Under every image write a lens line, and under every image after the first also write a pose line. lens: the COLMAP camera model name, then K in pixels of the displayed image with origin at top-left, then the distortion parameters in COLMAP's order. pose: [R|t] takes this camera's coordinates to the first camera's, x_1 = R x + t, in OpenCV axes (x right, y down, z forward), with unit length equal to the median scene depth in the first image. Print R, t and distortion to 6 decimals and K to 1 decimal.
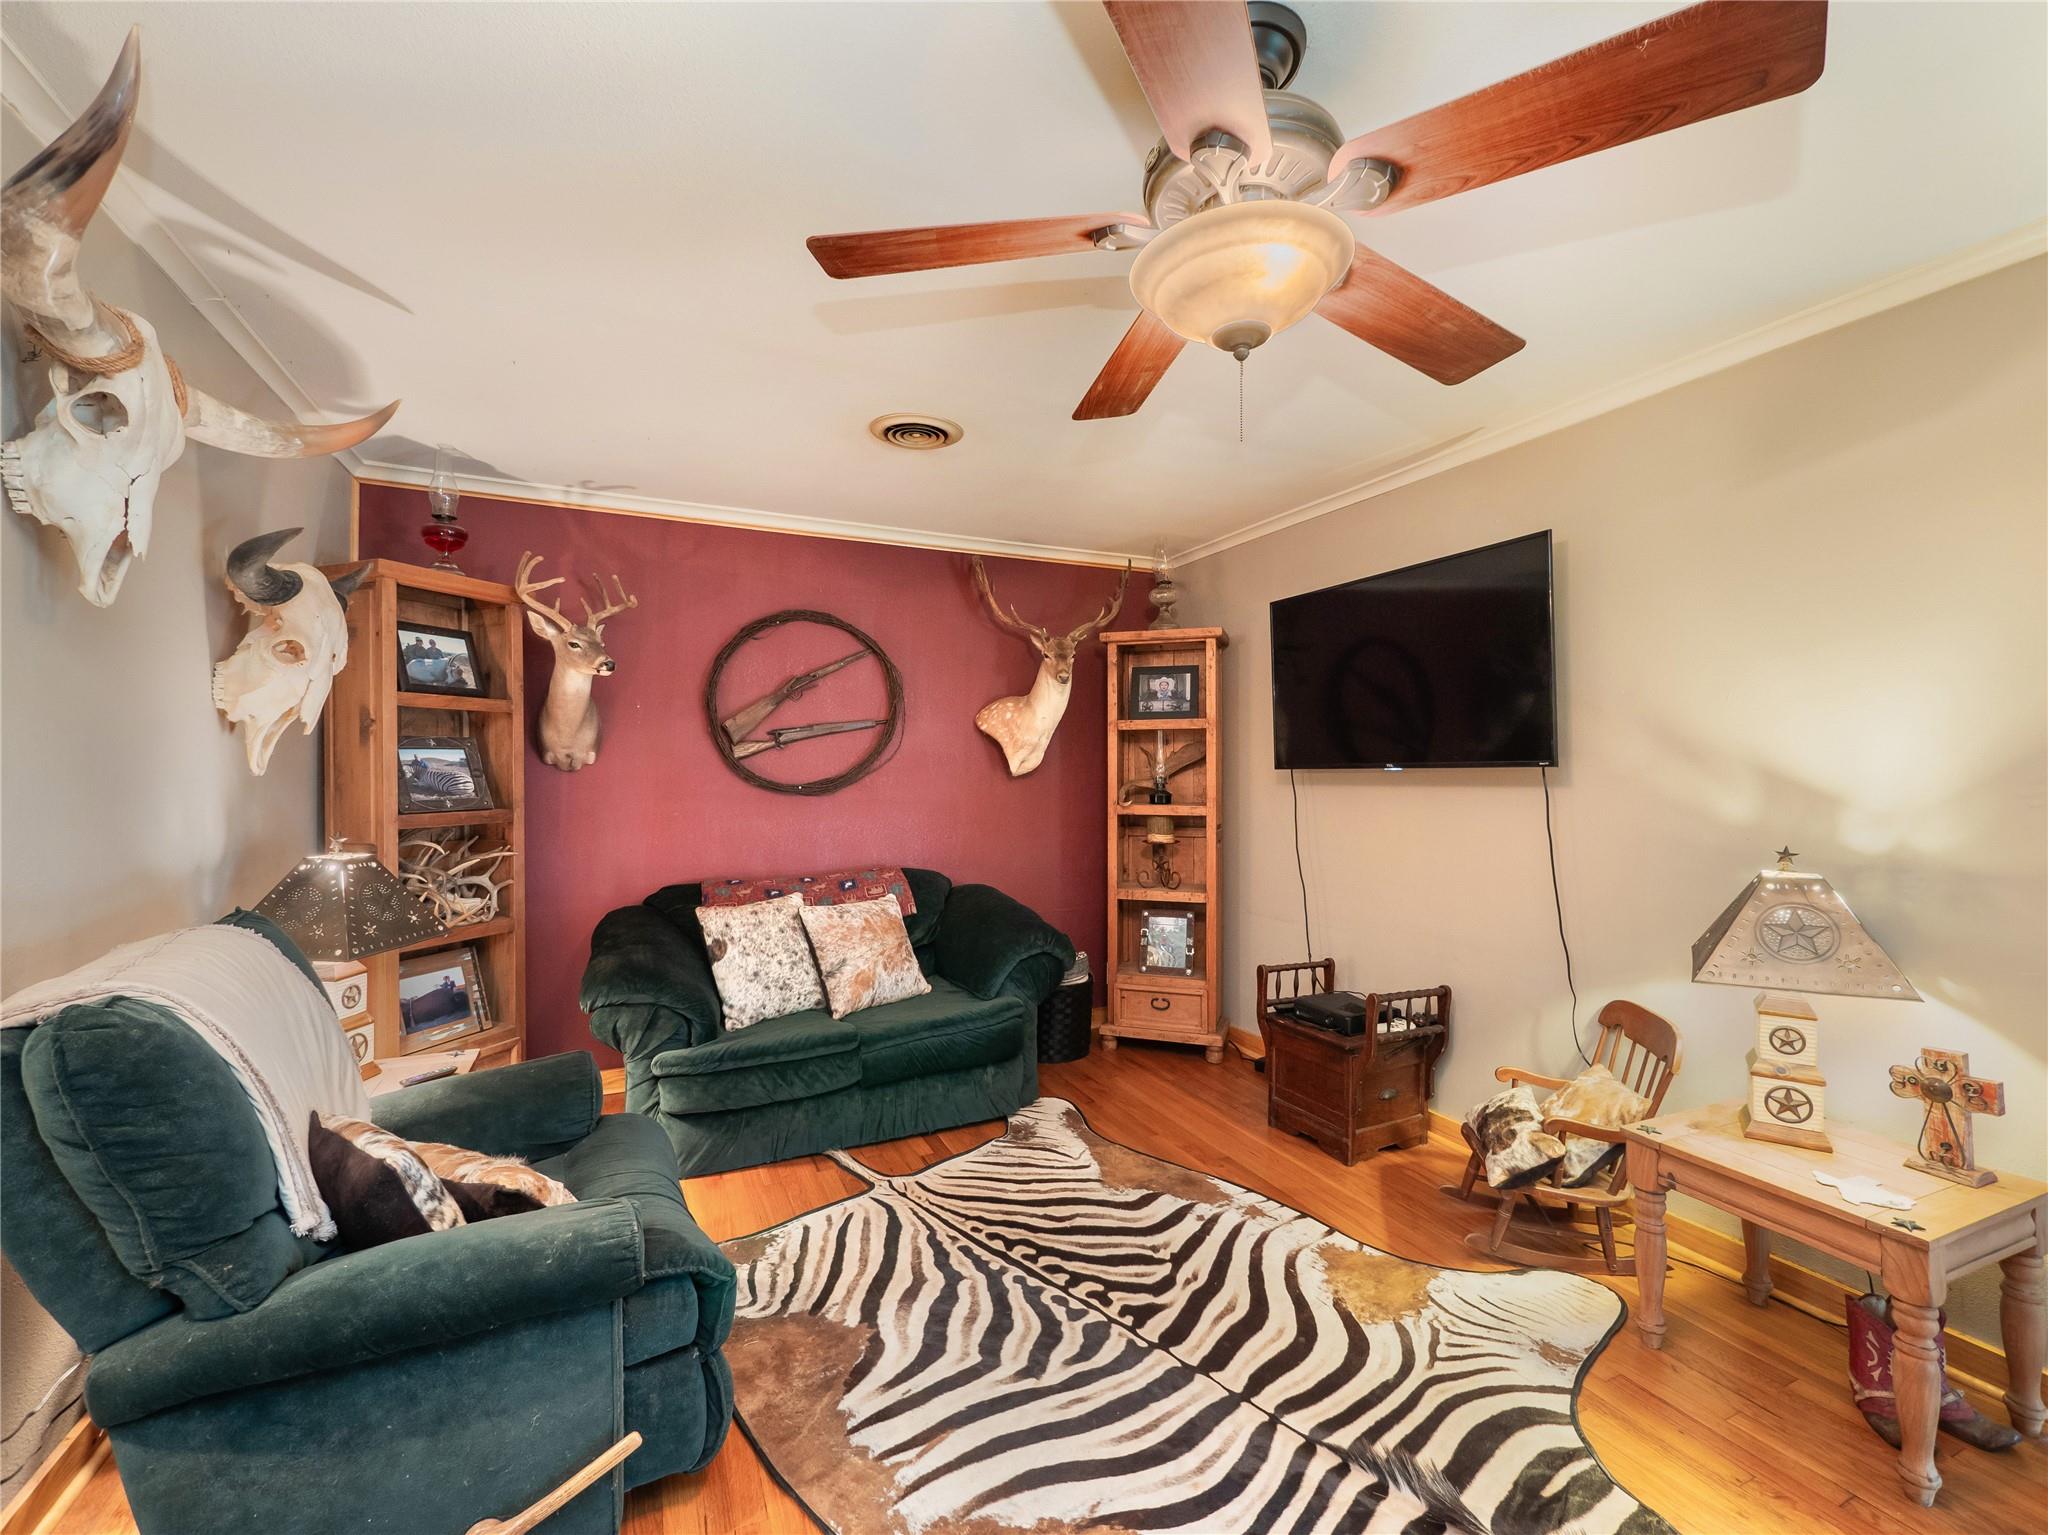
lens RADIAL K [[871.7, 0, 998.2], [0, 871.7, 756.7], [0, 0, 1]] dist [-0.008461, 0.000881]
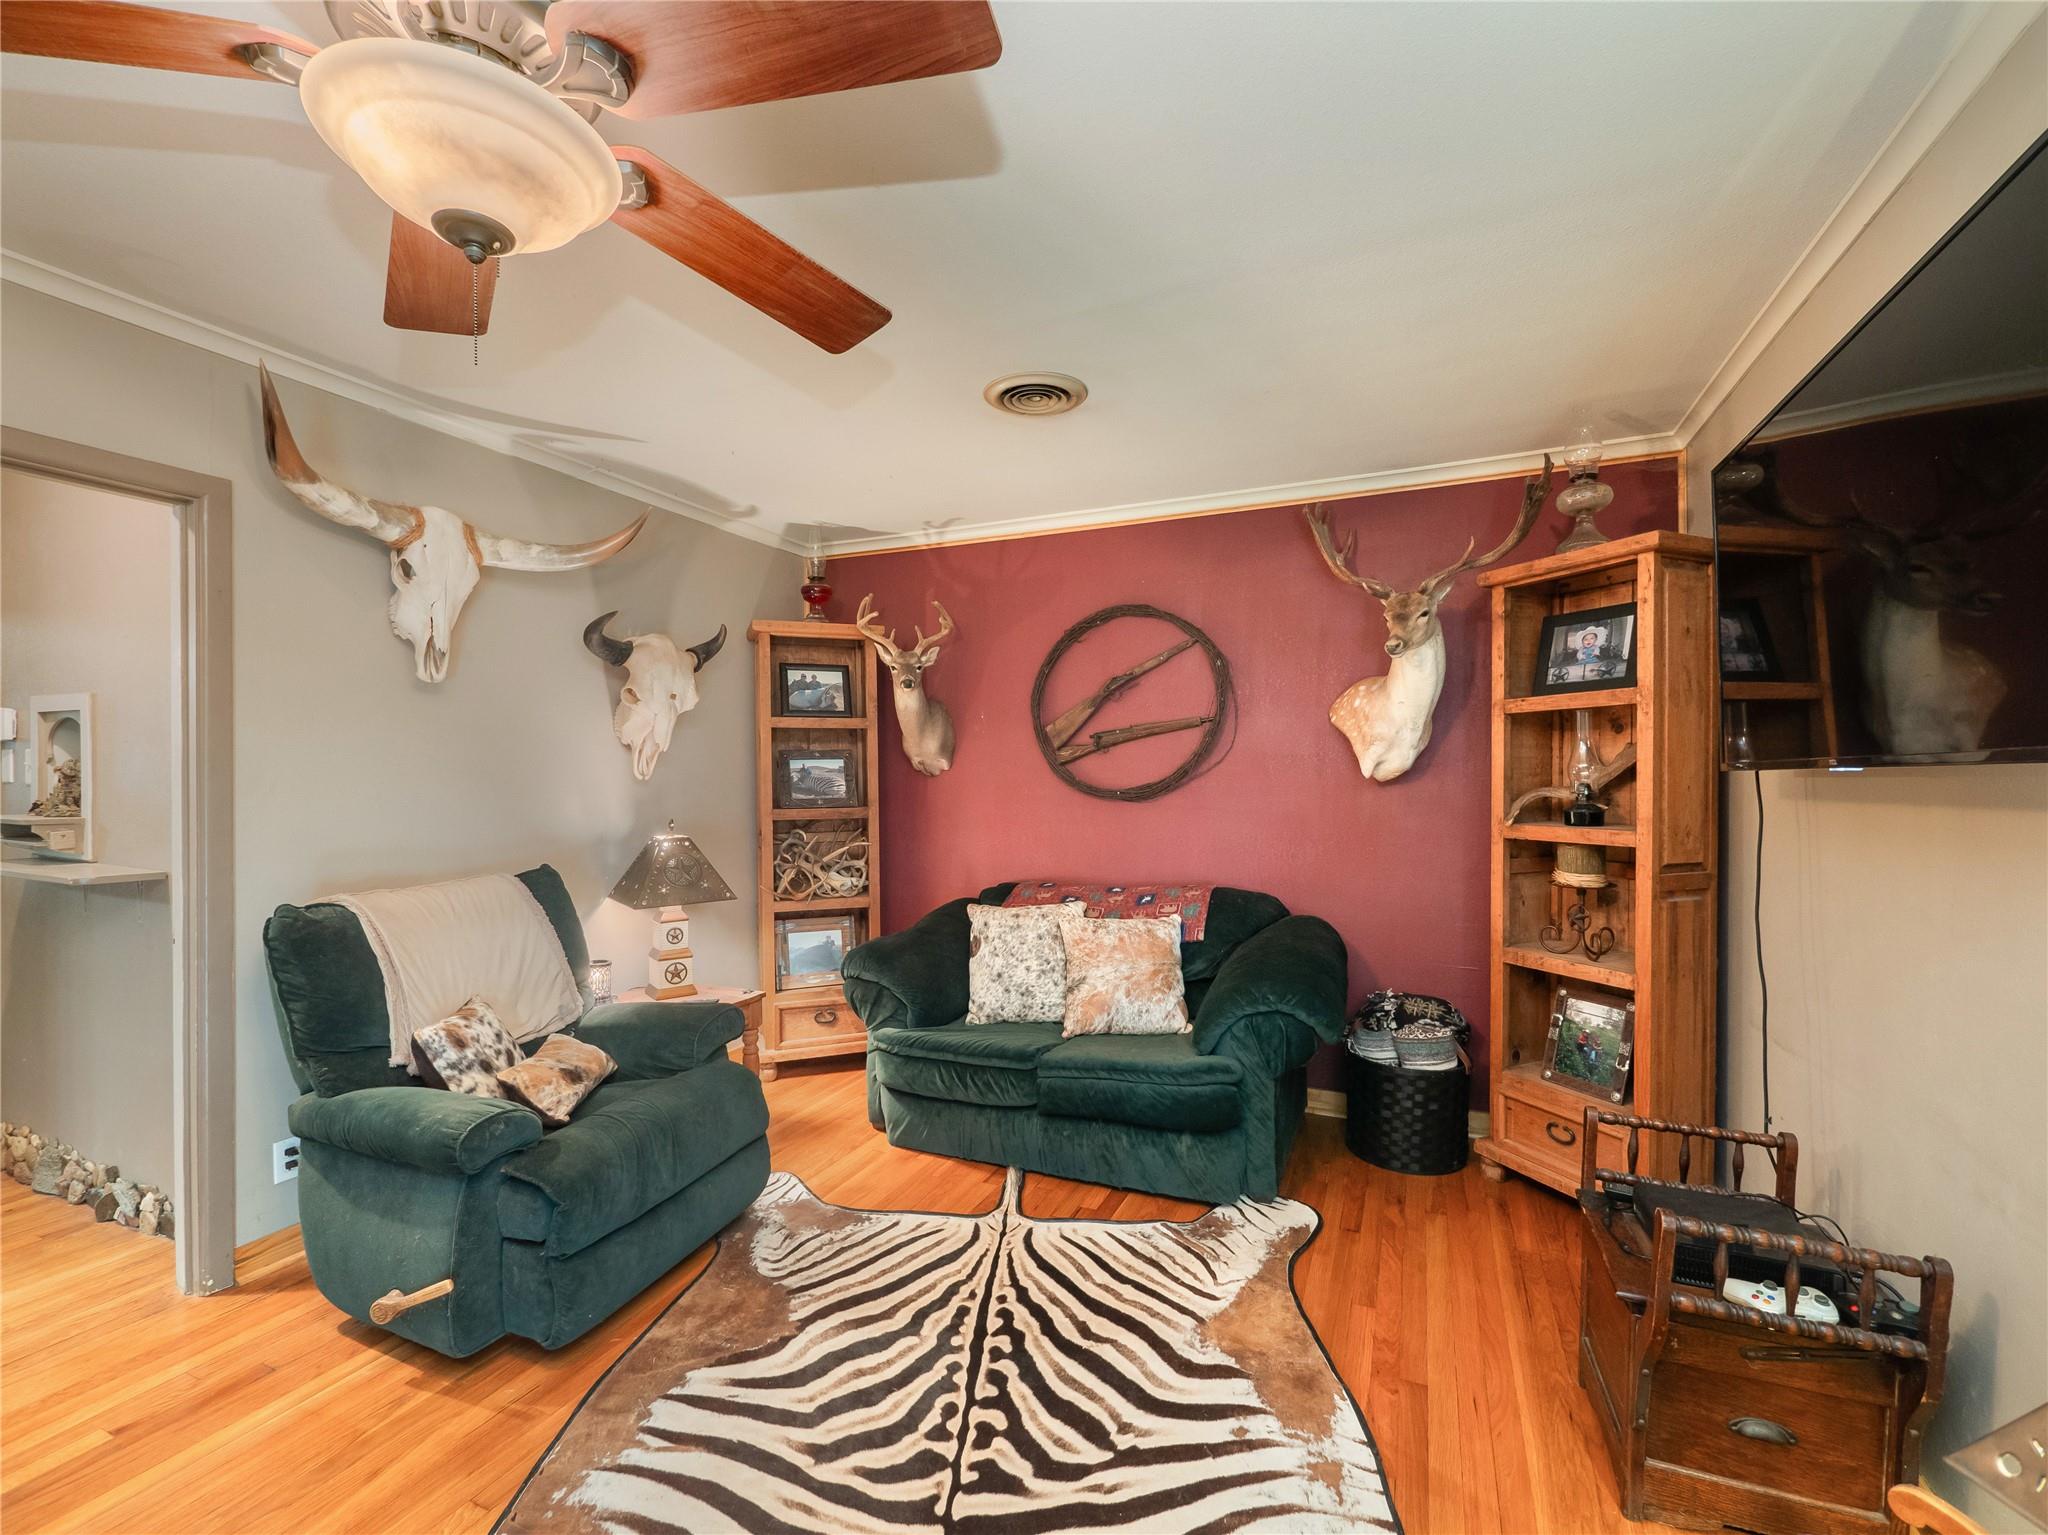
lens RADIAL K [[871.7, 0, 1020.2], [0, 871.7, 780.9], [0, 0, 1]] dist [-0.008461, 0.000881]
pose [[0.666348, 0.003053, -0.745635, 0.507864], [0.014898, 0.999737, 0.017407, 0.005197], [0.745492, -0.022708, 0.666127, 0.351163]]
